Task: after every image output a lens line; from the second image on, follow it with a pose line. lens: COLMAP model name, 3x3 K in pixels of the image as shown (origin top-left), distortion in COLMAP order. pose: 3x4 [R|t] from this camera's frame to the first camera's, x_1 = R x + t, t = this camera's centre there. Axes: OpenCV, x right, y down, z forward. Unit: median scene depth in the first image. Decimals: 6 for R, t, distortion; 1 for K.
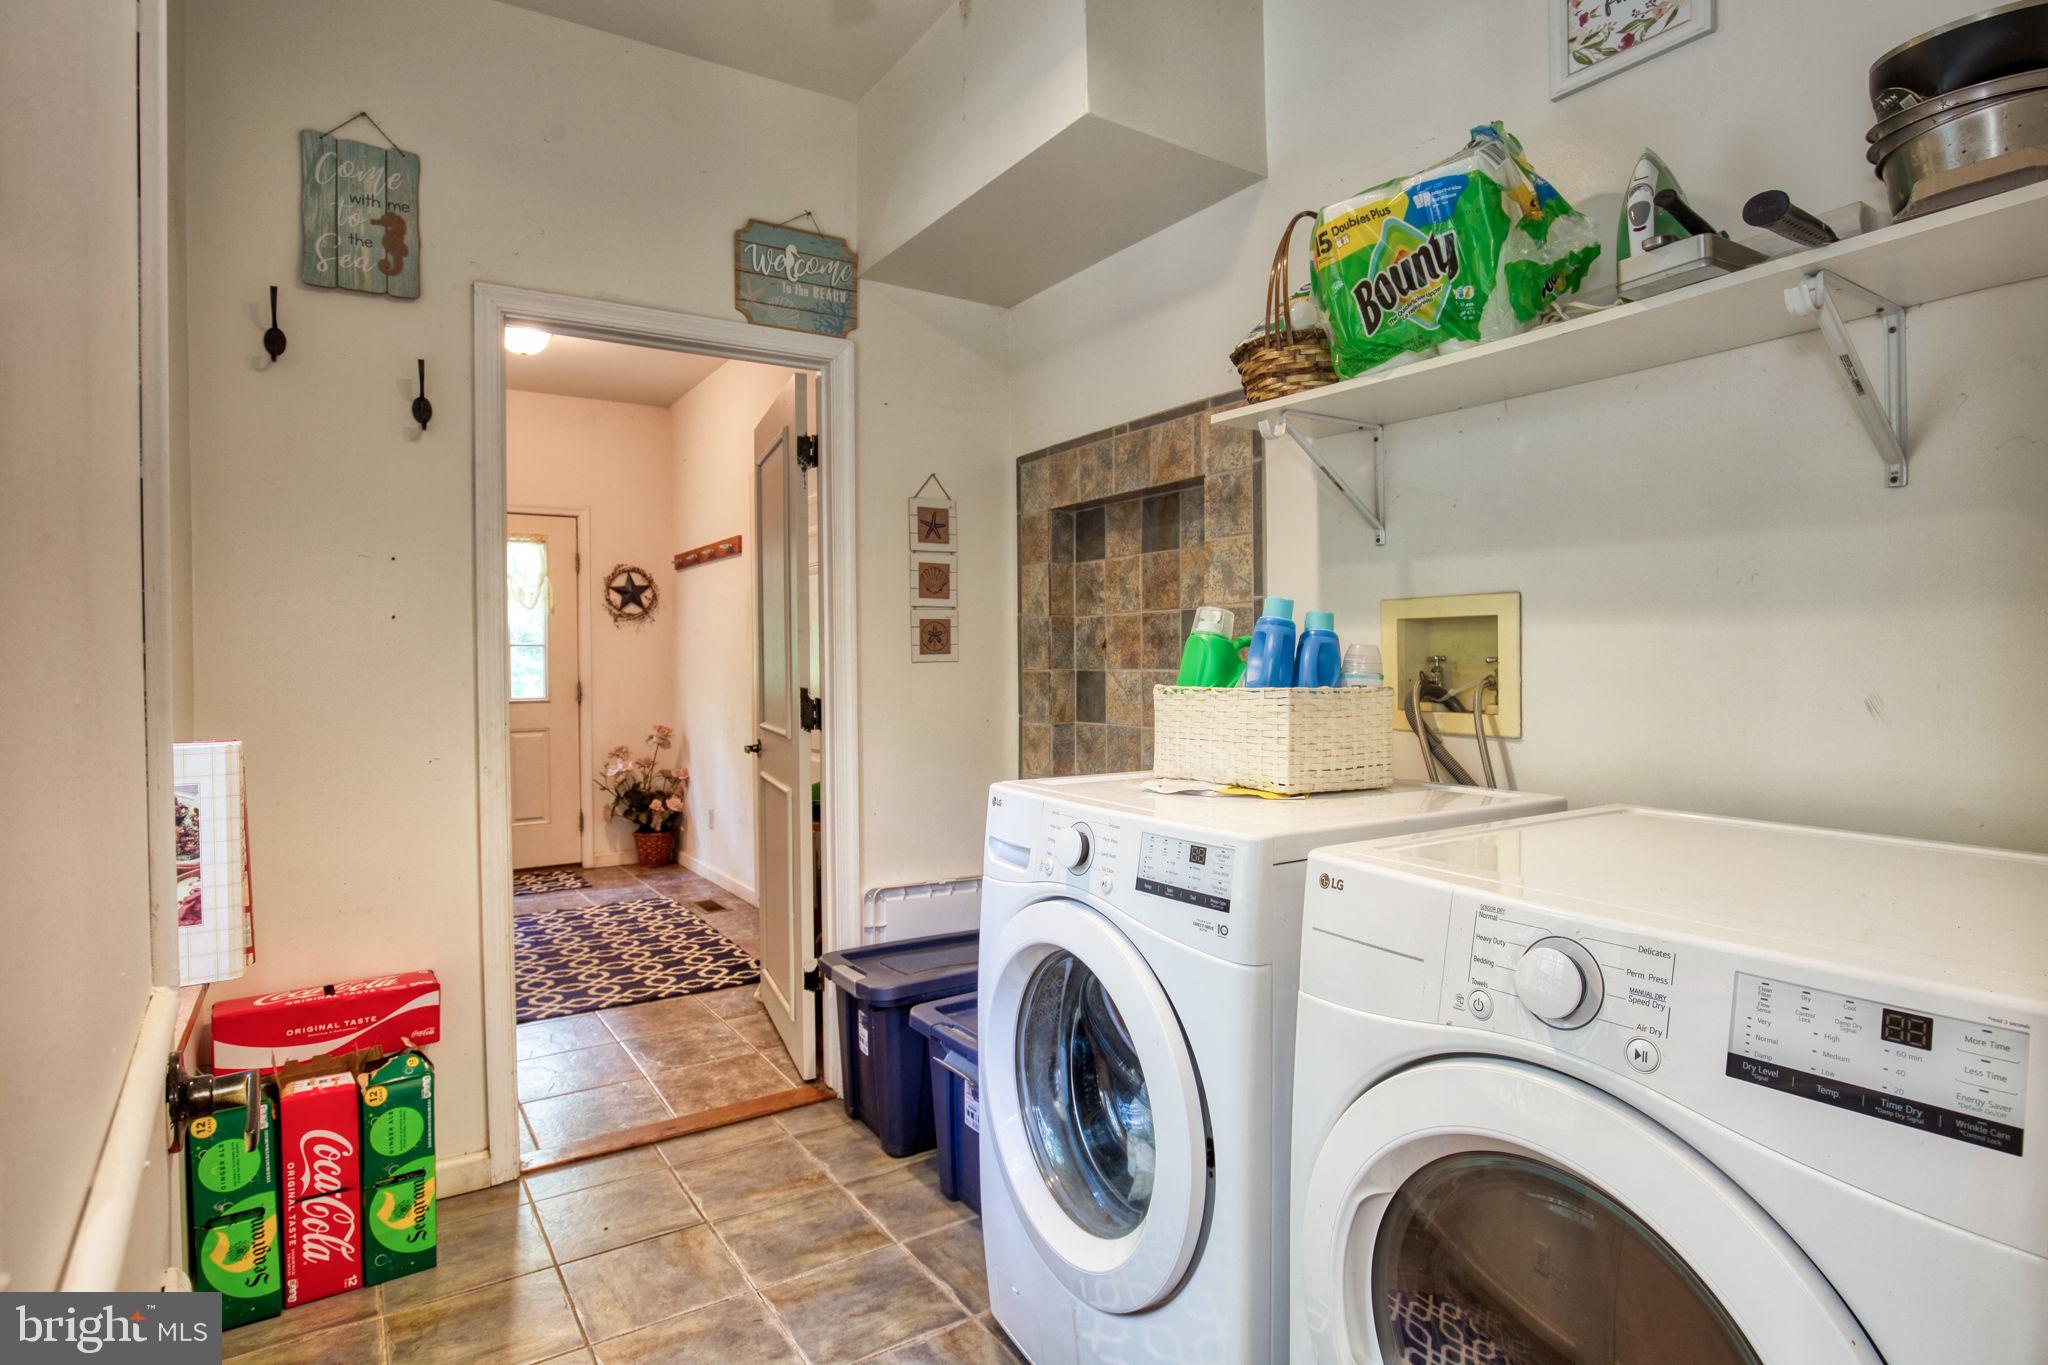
lens RADIAL K [[1058.0, 0, 1015.9], [0, 1058.0, 675.5], [0, 0, 1]] dist [-0.018739, 0.000474]
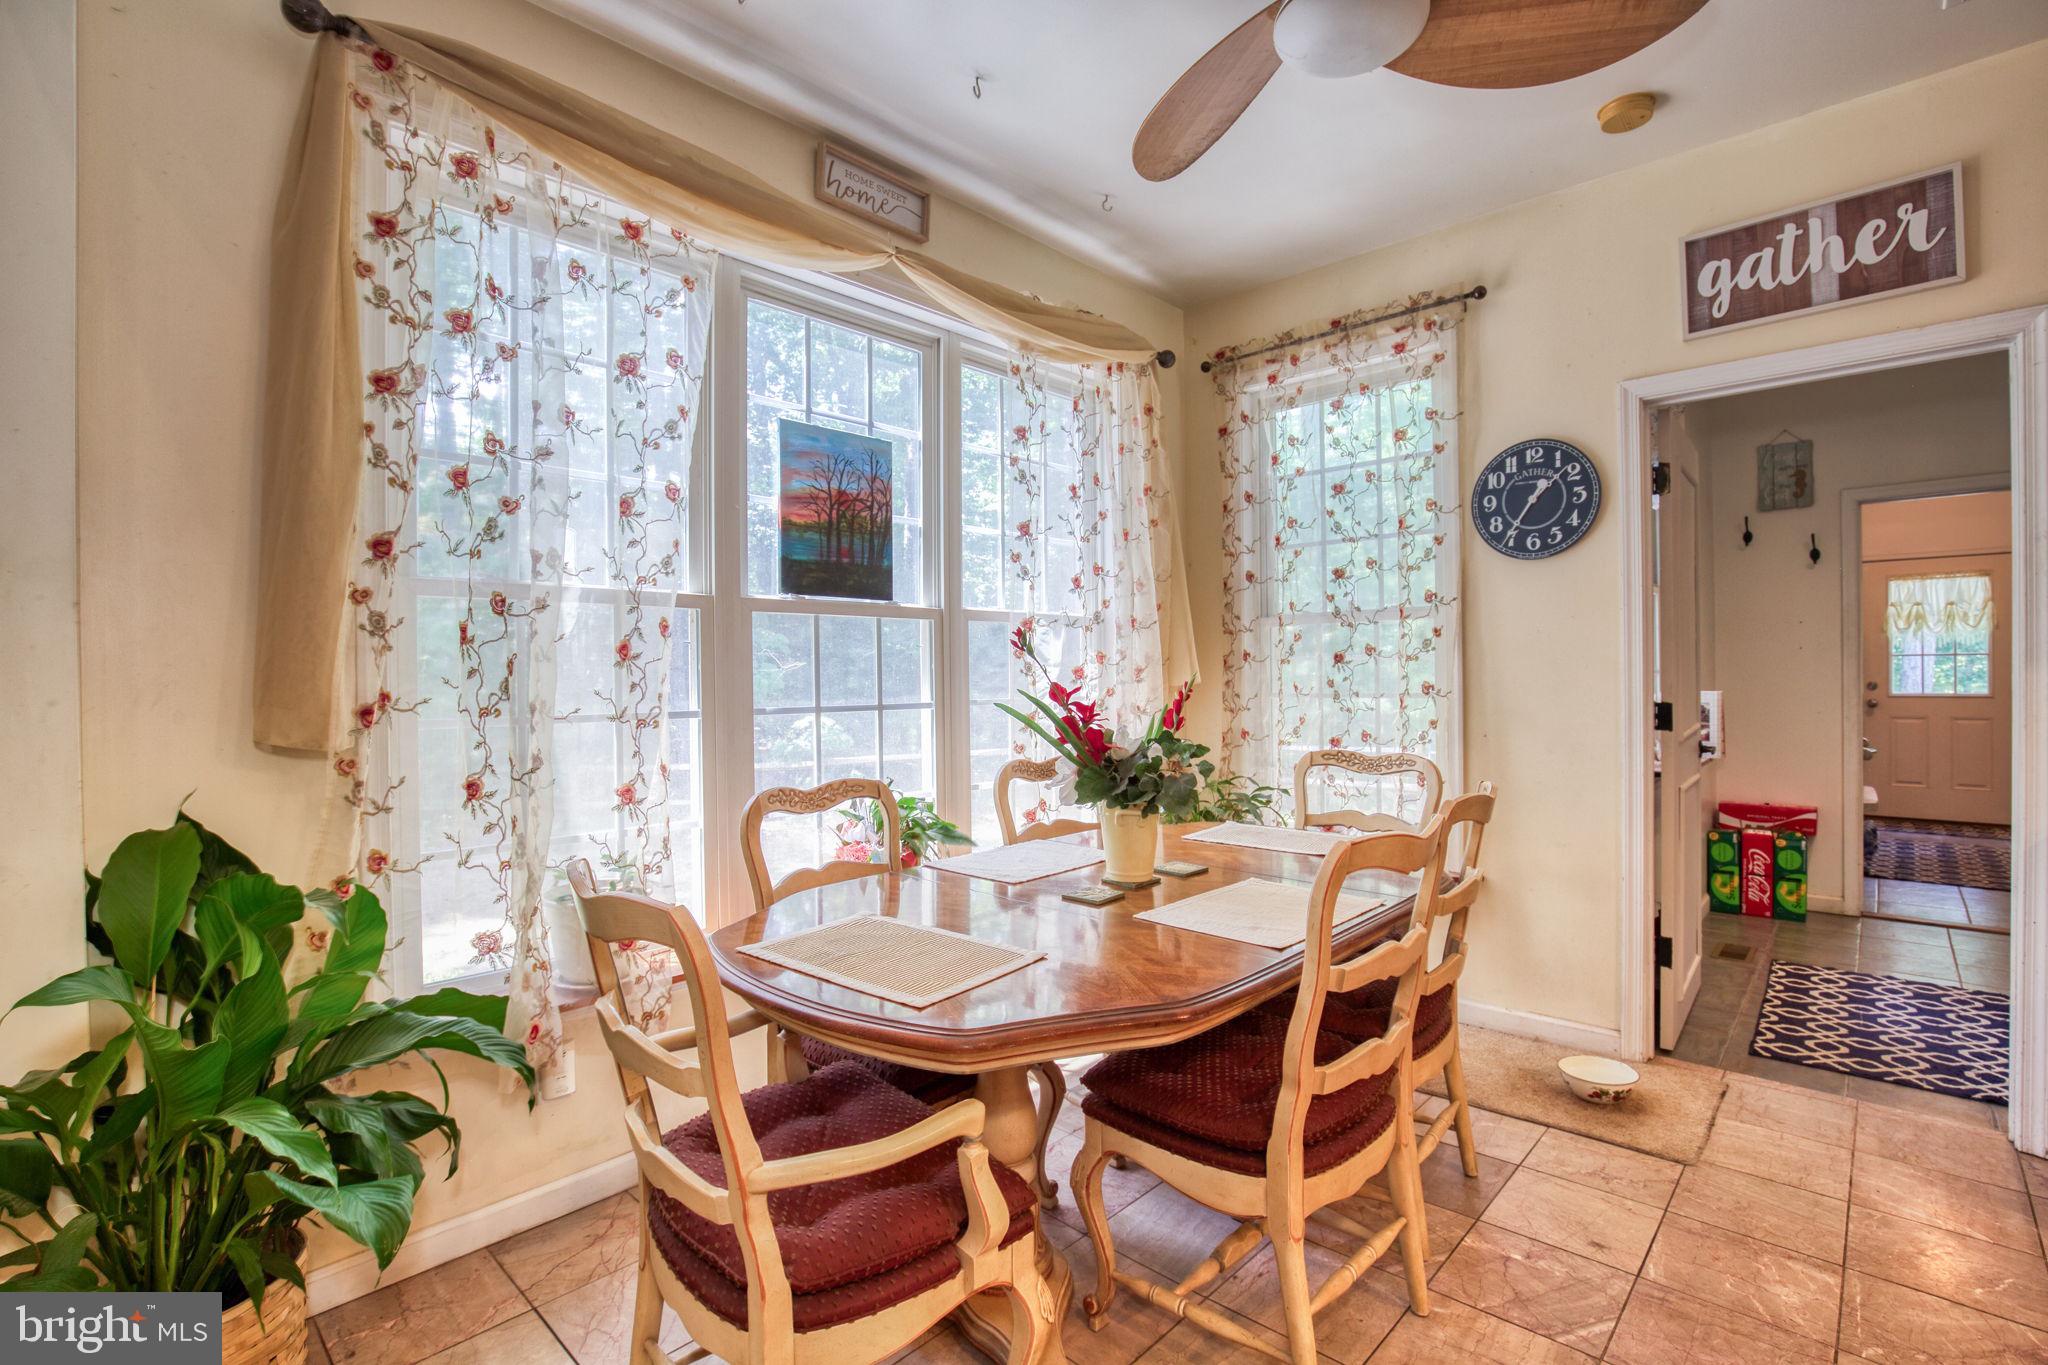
lens RADIAL K [[945.8, 0, 1013.3], [0, 945.8, 680.5], [0, 0, 1]] dist [-0.035710, 0.000130]
pose [[0.225091, 0.008799, -0.974298, 1.079707], [-0.007188, 0.999947, 0.007370, 0.016048], [0.974311, 0.005344, 0.225142, -1.236716]]
